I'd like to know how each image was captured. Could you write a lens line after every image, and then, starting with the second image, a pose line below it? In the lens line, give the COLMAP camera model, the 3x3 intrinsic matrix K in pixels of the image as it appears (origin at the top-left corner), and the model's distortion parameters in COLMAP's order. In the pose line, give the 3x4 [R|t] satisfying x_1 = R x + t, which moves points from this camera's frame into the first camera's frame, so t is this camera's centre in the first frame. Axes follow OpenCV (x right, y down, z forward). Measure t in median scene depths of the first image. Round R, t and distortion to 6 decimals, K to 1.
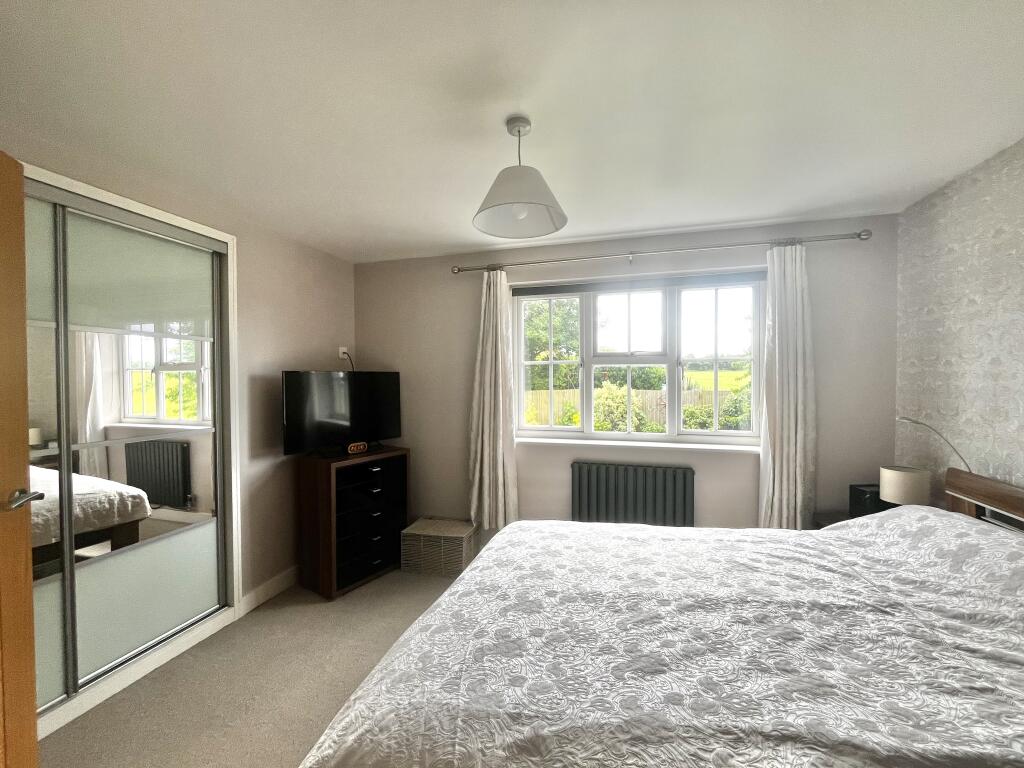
lens RADIAL K [[417.7, 0, 511.9], [0, 417.7, 384.5], [0, 0, 1]] dist [0.001413, -0.000597]
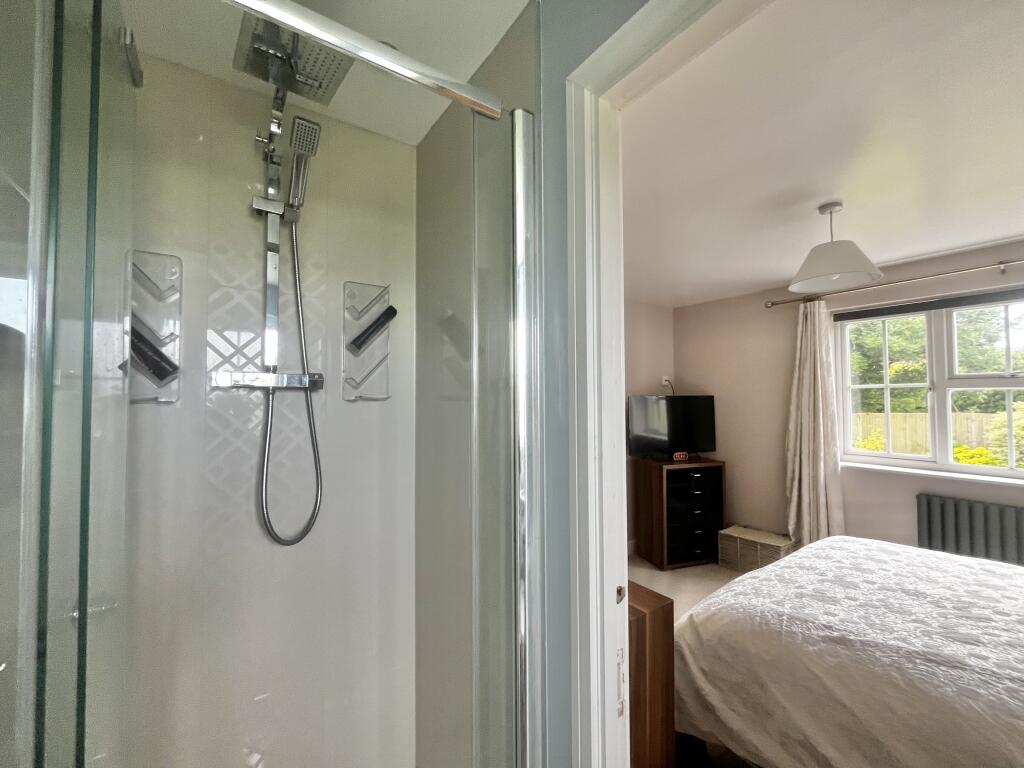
lens RADIAL K [[417.7, 0, 513.1], [0, 417.7, 384.8], [0, 0, 1]] dist [0.001413, -0.000597]
pose [[0.781902, -0.015881, -0.623199, 0.027473], [-0.010694, 0.999187, -0.038879, -0.011641], [0.623310, 0.037064, 0.781096, -0.352359]]
